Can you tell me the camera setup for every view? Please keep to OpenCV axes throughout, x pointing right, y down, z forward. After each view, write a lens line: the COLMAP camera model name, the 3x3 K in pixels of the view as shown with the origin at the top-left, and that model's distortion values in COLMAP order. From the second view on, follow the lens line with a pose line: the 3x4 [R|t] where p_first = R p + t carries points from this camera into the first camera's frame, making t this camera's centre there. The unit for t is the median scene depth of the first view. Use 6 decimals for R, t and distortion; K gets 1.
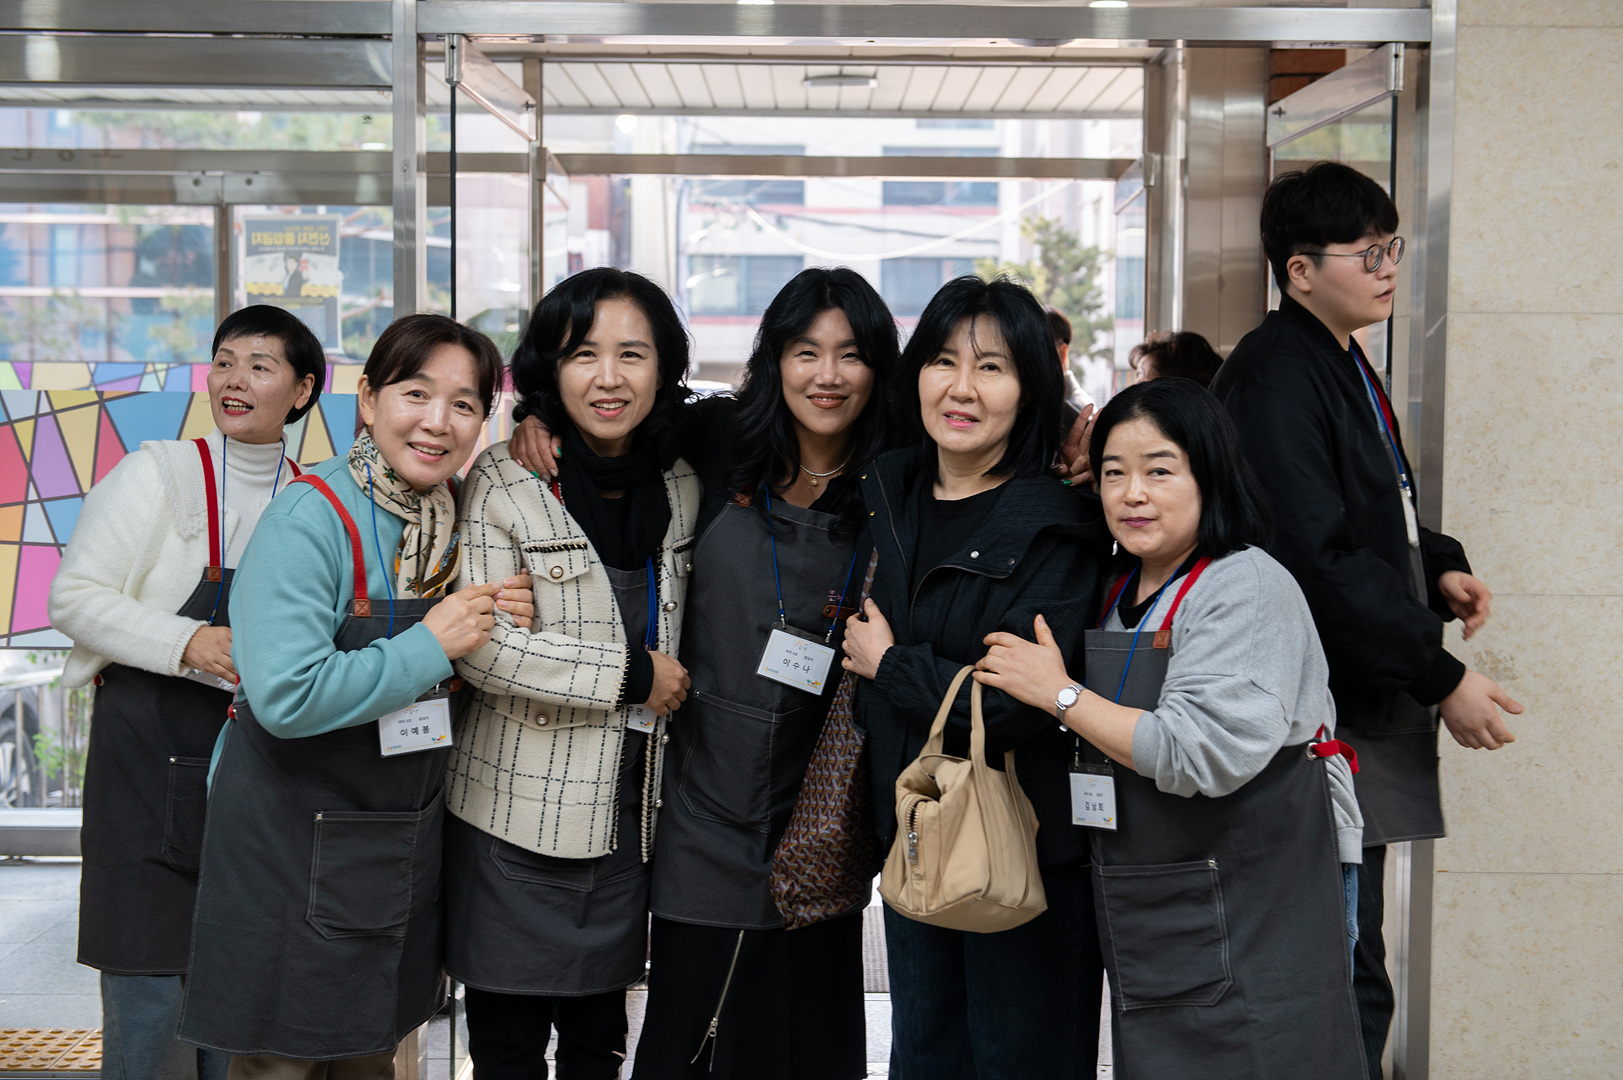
lens RADIAL K [[2342.7, 0, 812.1], [0, 2342.7, 538.7], [0, 0, 1]] dist [0.006087, 0.000000]
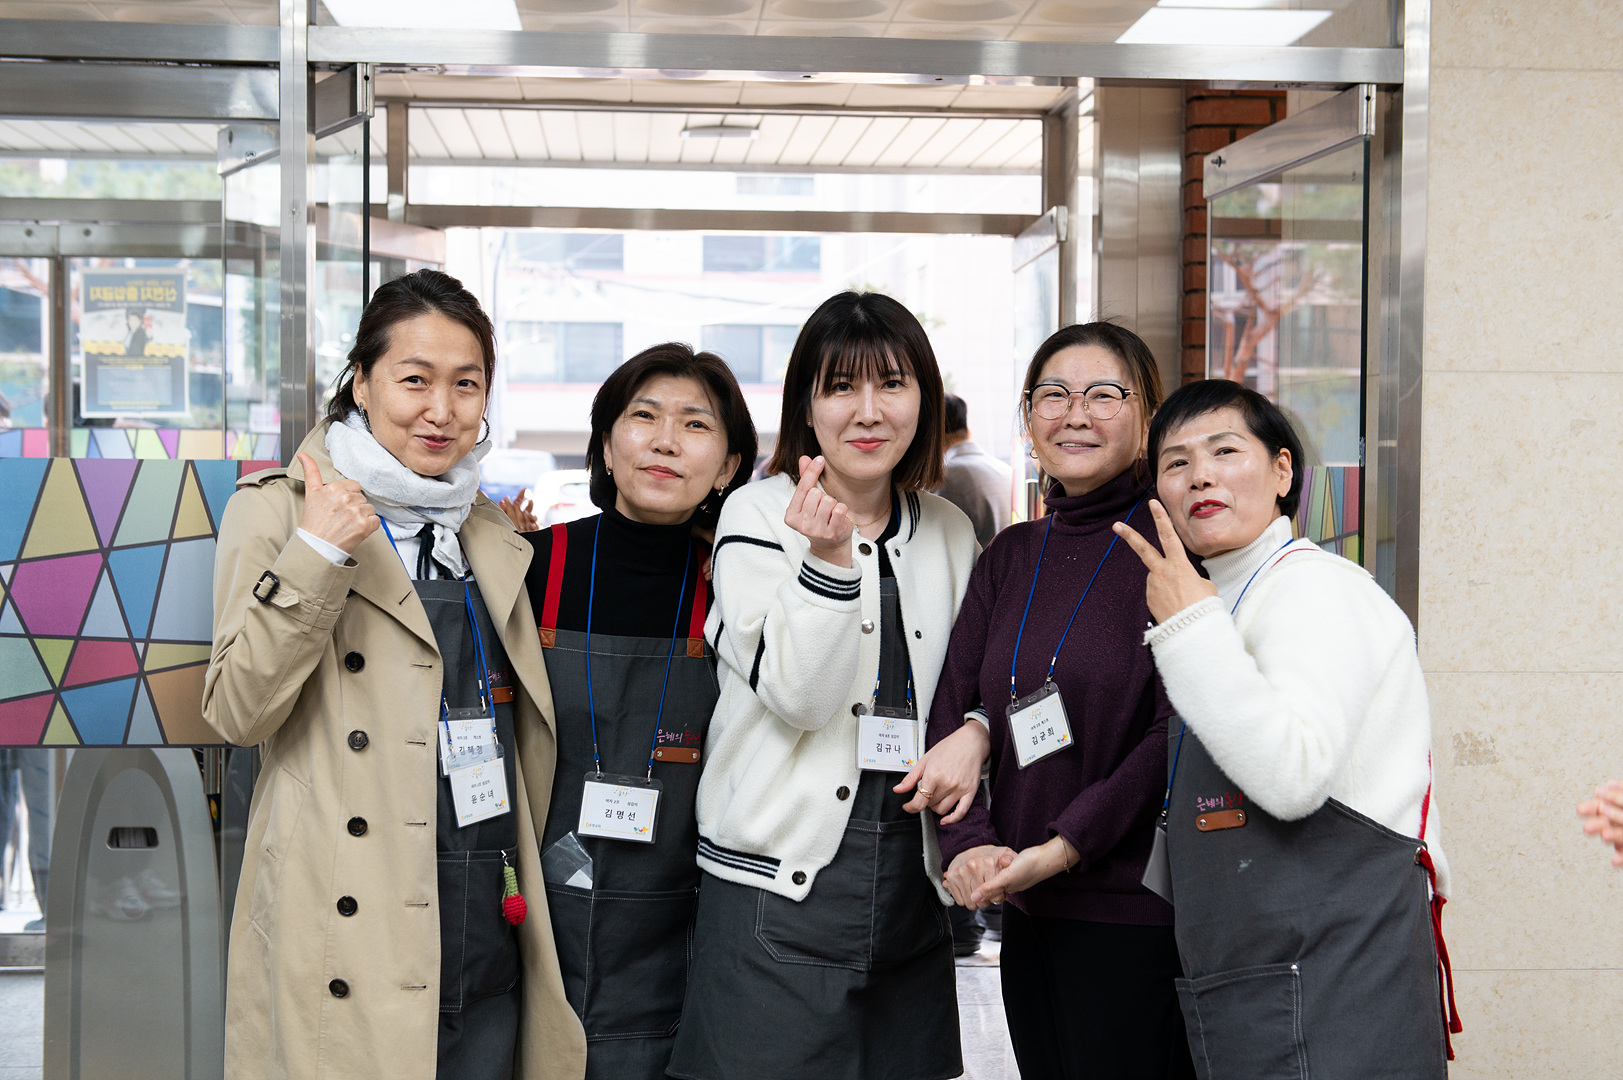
lens RADIAL K [[2342.7, 0, 810.0], [0, 2342.7, 544.3], [0, 0, 1]] dist [0.006087, 0.000000]
pose [[0.996560, -0.004587, 0.082744, -0.049999], [0.006797, 0.999627, -0.026448, -0.004238], [-0.082592, 0.026920, 0.996220, 0.086887]]
